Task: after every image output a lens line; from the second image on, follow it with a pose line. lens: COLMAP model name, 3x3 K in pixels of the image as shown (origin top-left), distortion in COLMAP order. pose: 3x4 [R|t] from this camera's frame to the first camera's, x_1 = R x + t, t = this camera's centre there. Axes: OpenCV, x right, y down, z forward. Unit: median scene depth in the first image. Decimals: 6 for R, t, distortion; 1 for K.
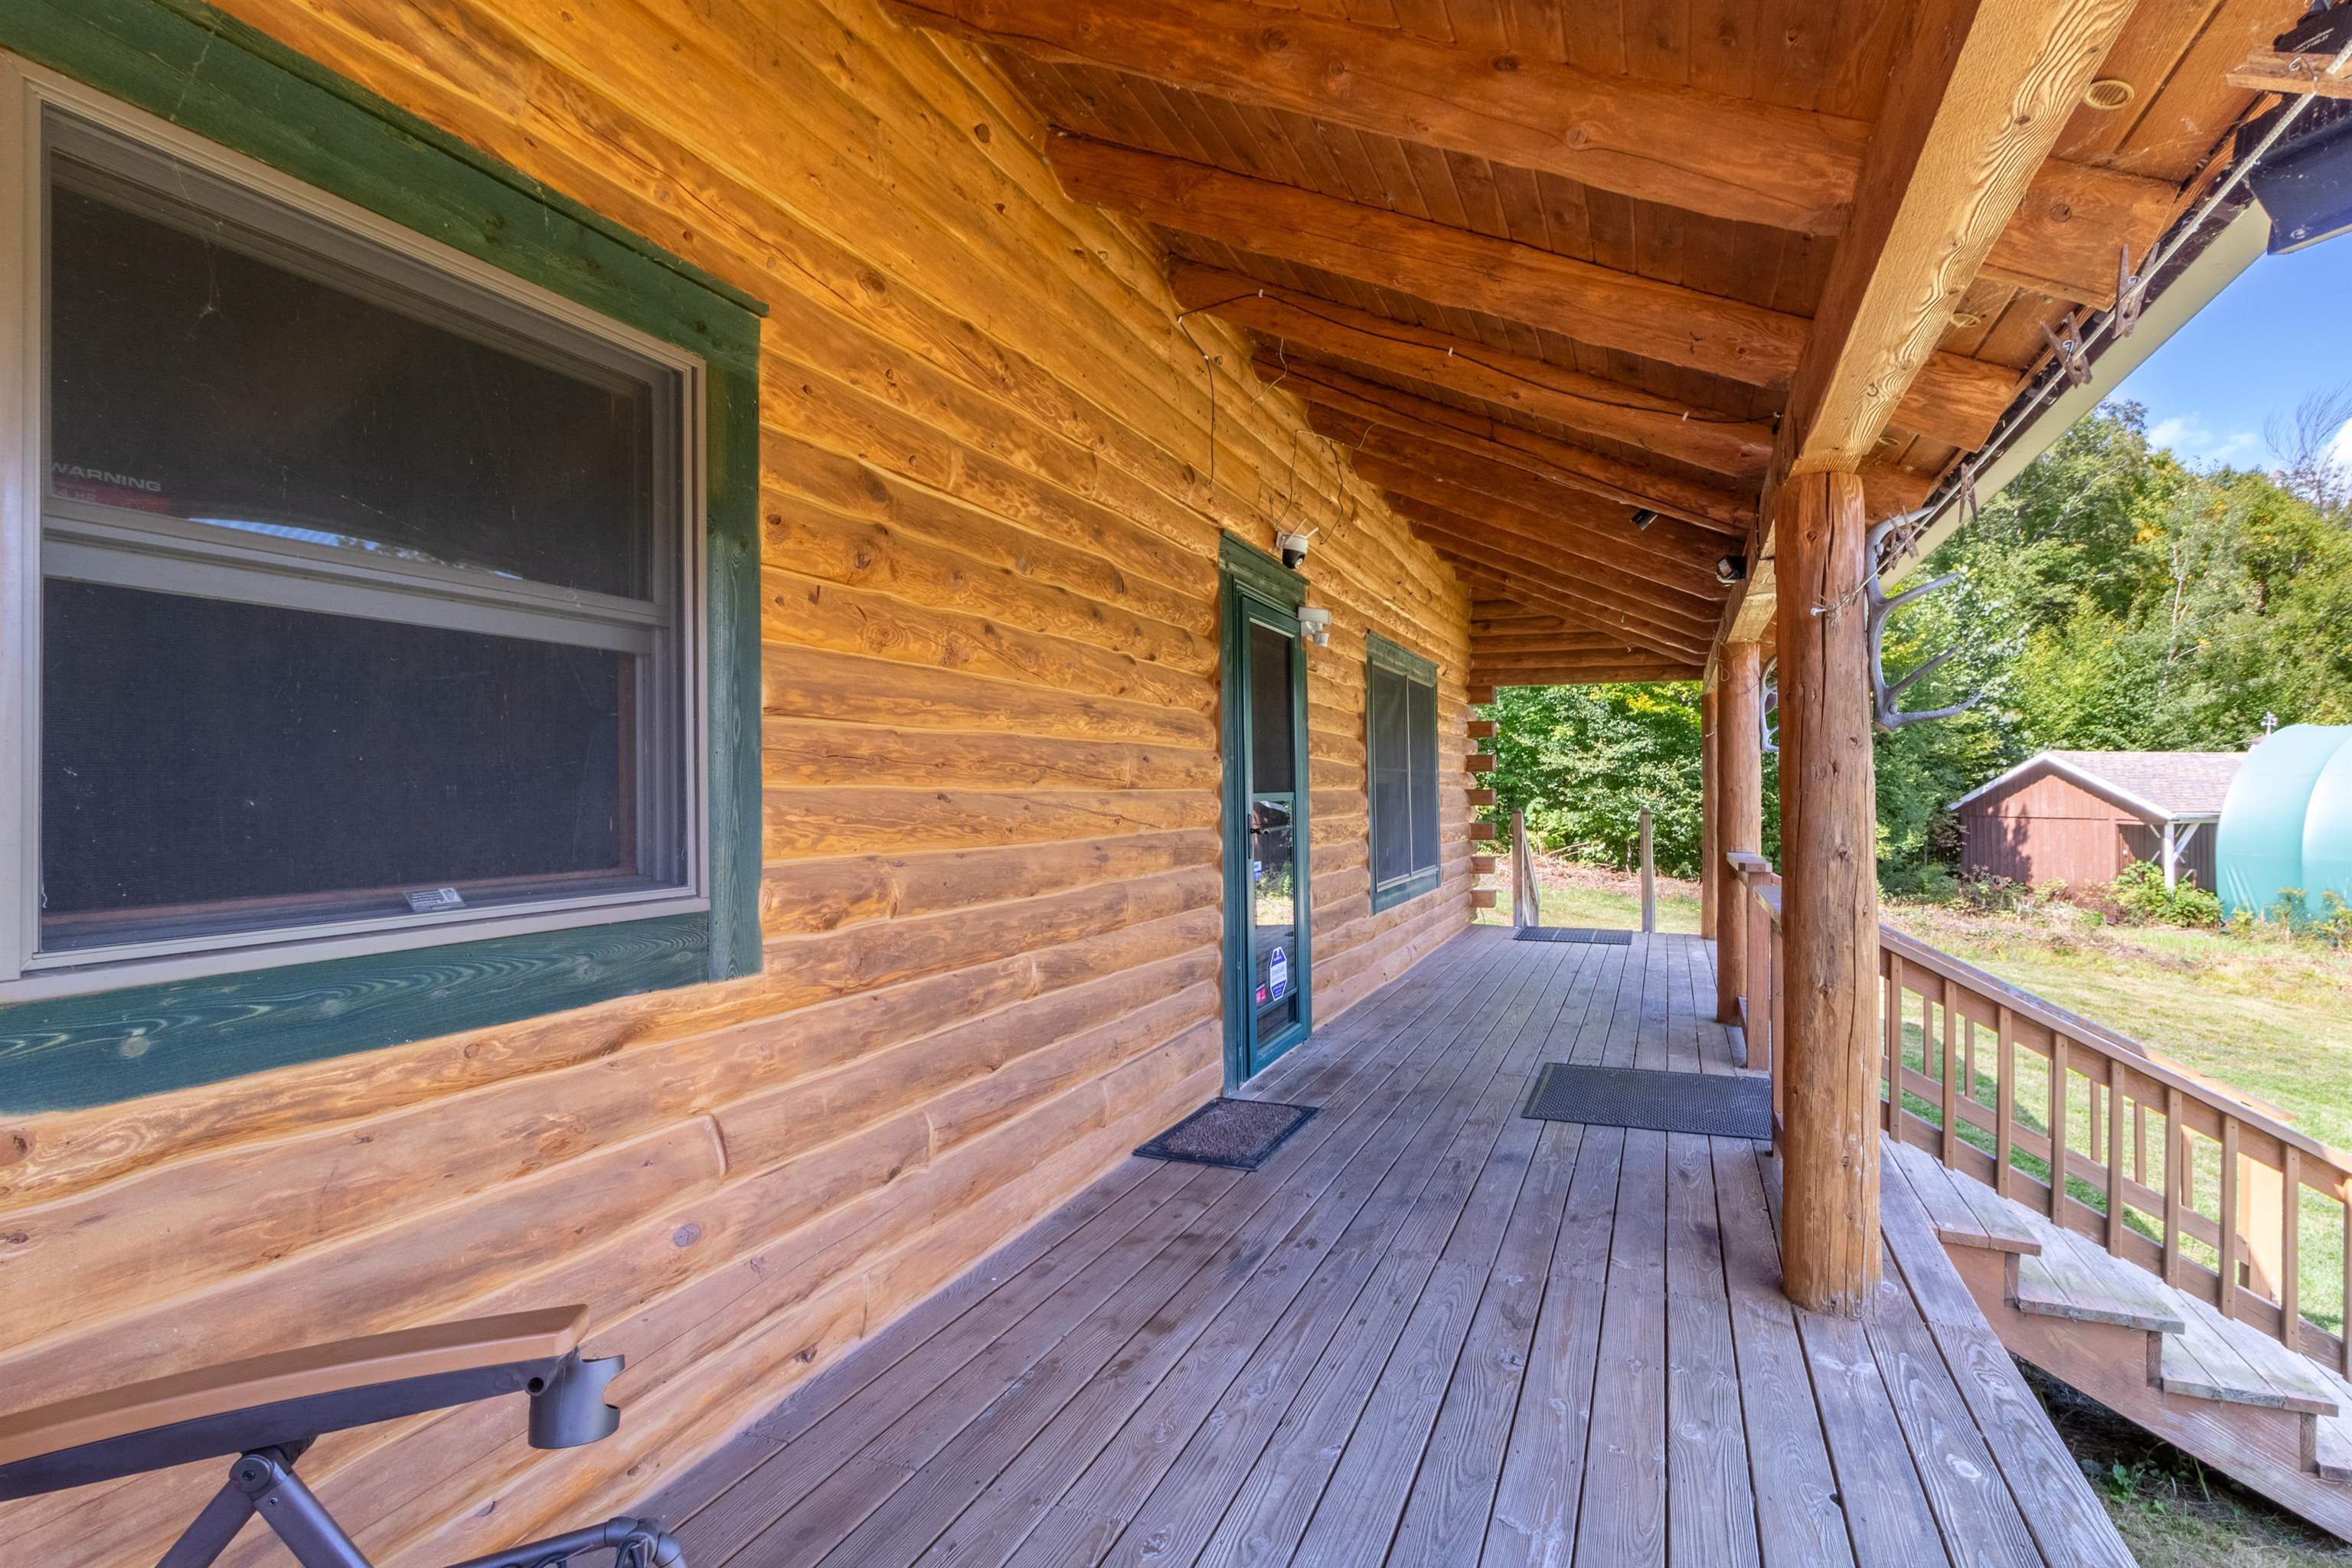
lens RADIAL K [[1206.6, 0, 1180.8], [0, 1206.6, 790.9], [0, 0, 1]] dist [0.004517, 0.000368]
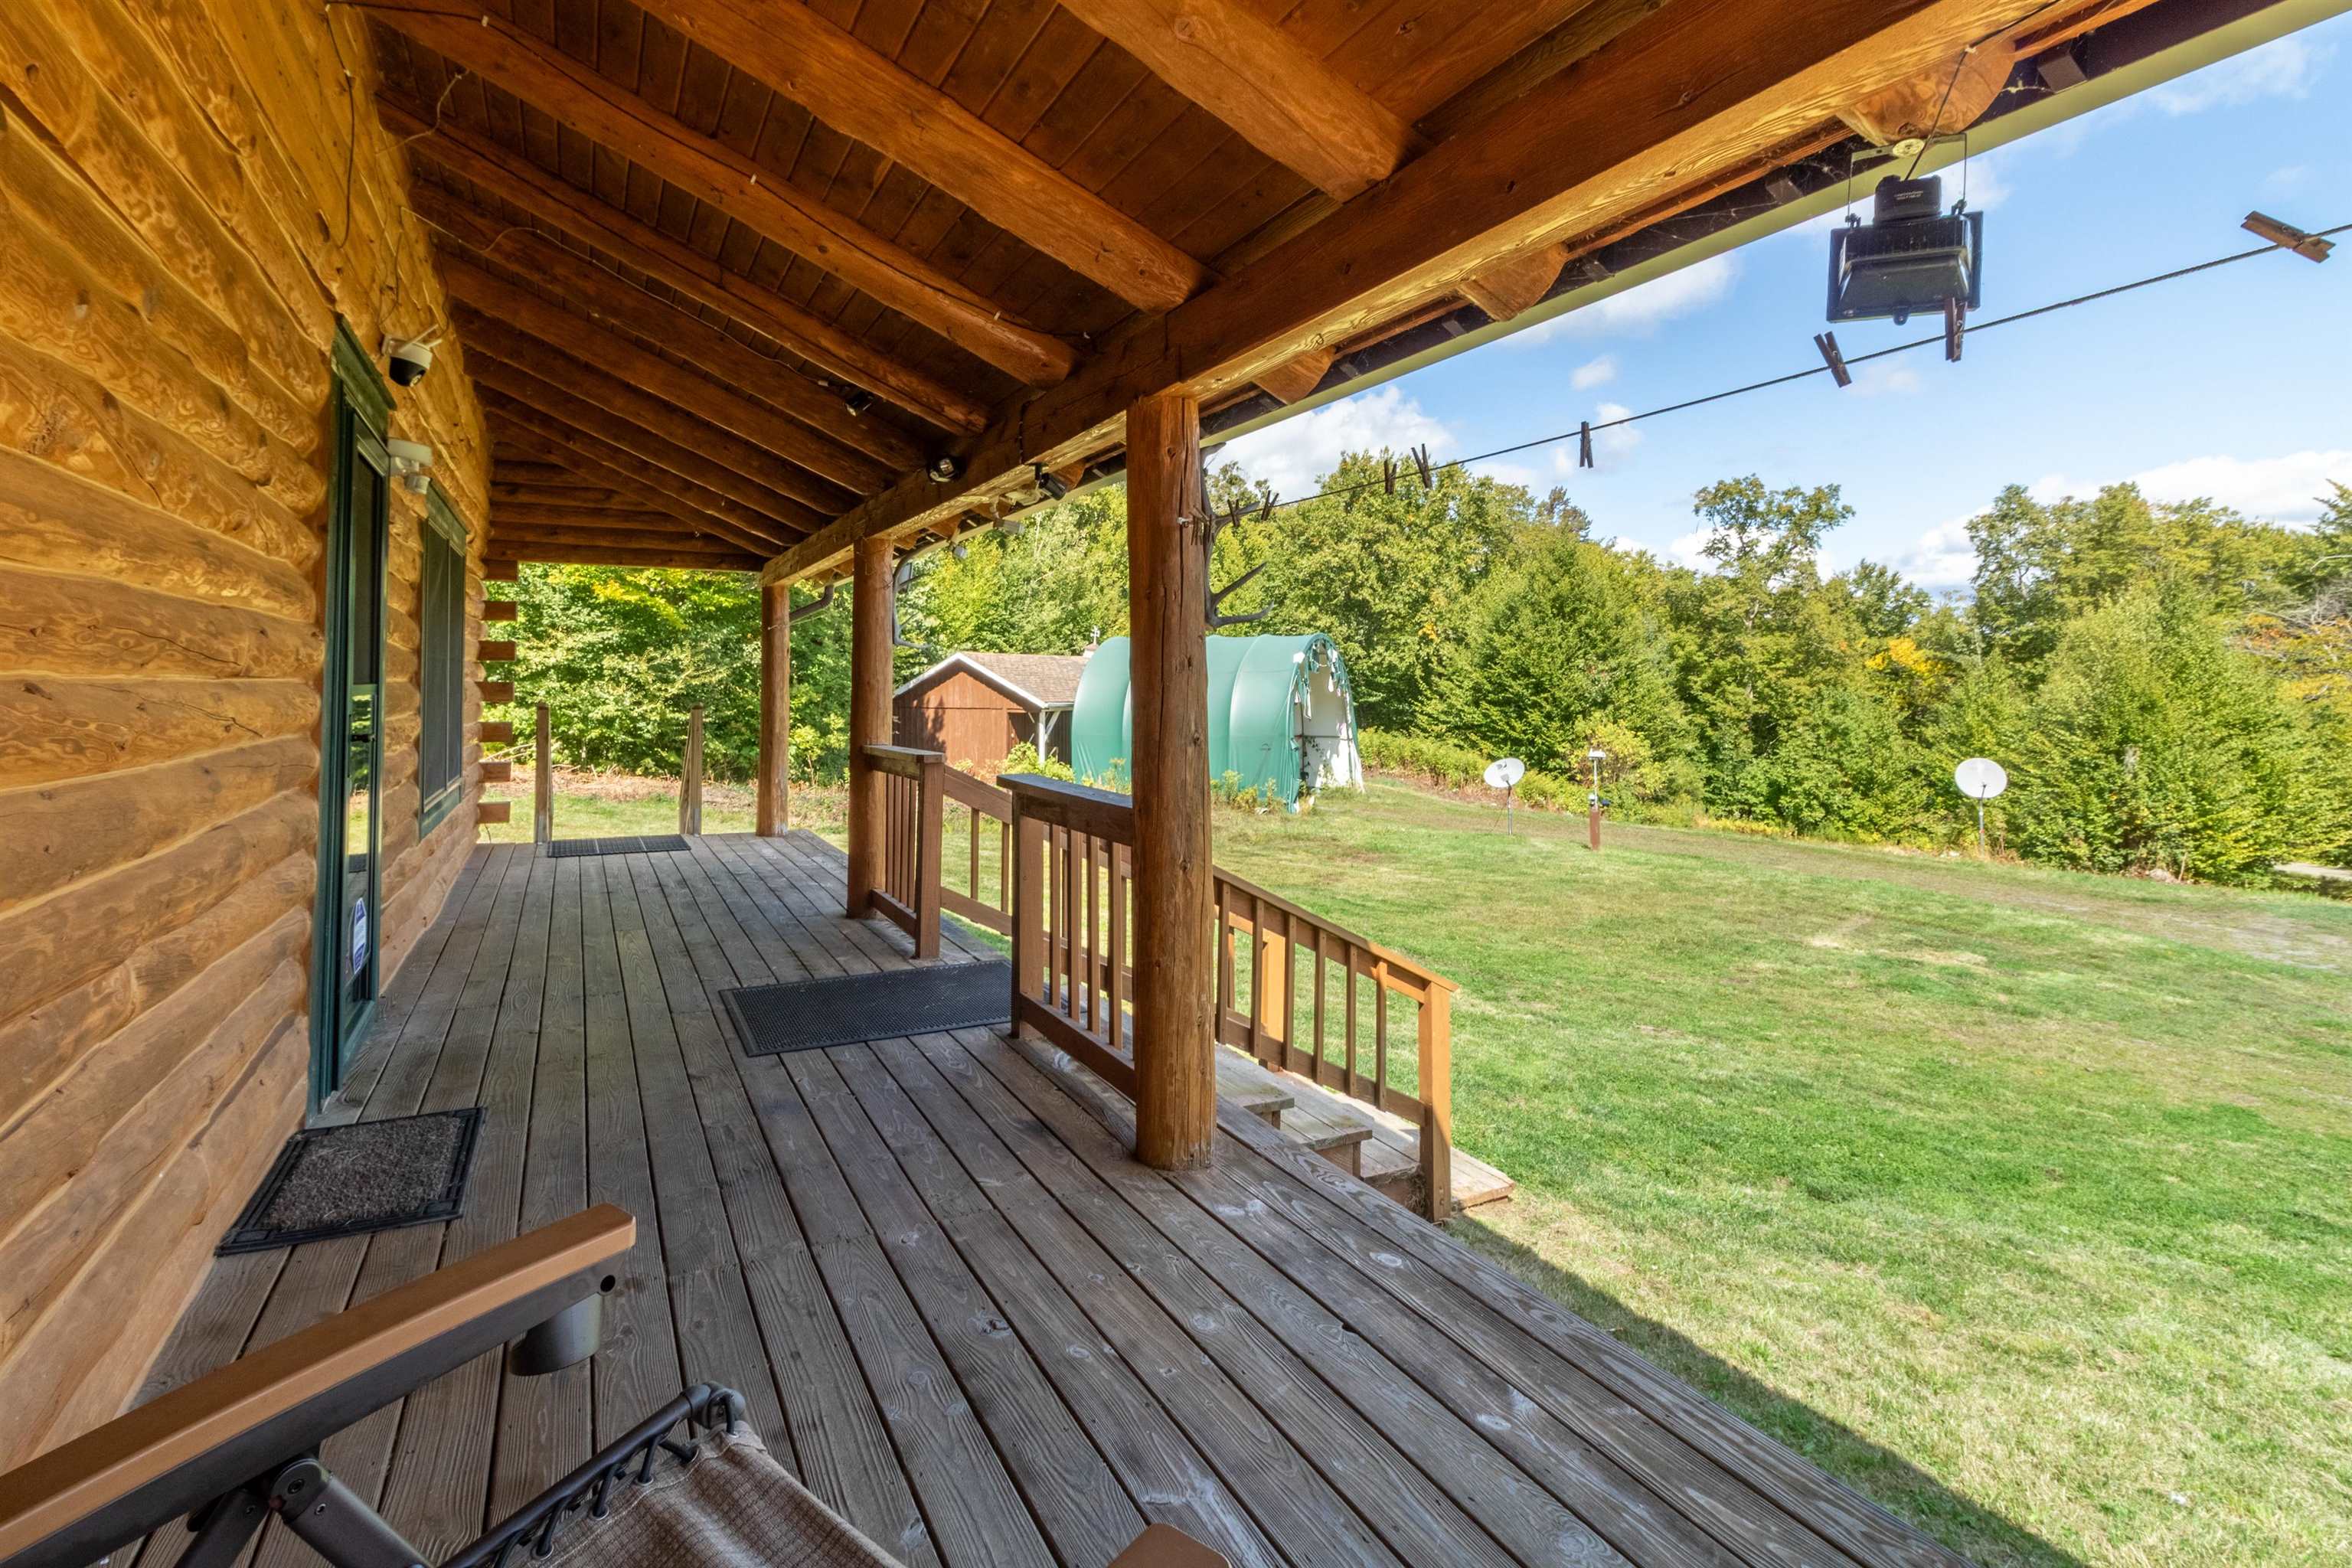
lens RADIAL K [[1223.1, 0, 1217.0], [0, 1223.1, 611.9], [0, 0, 1]] dist [0.002853, 0.000127]
pose [[0.649535, 0.047984, 0.758817, -0.110315], [-0.002575, 0.998140, -0.060913, 0.001053], [-0.760328, 0.037612, 0.648450, 0.092776]]
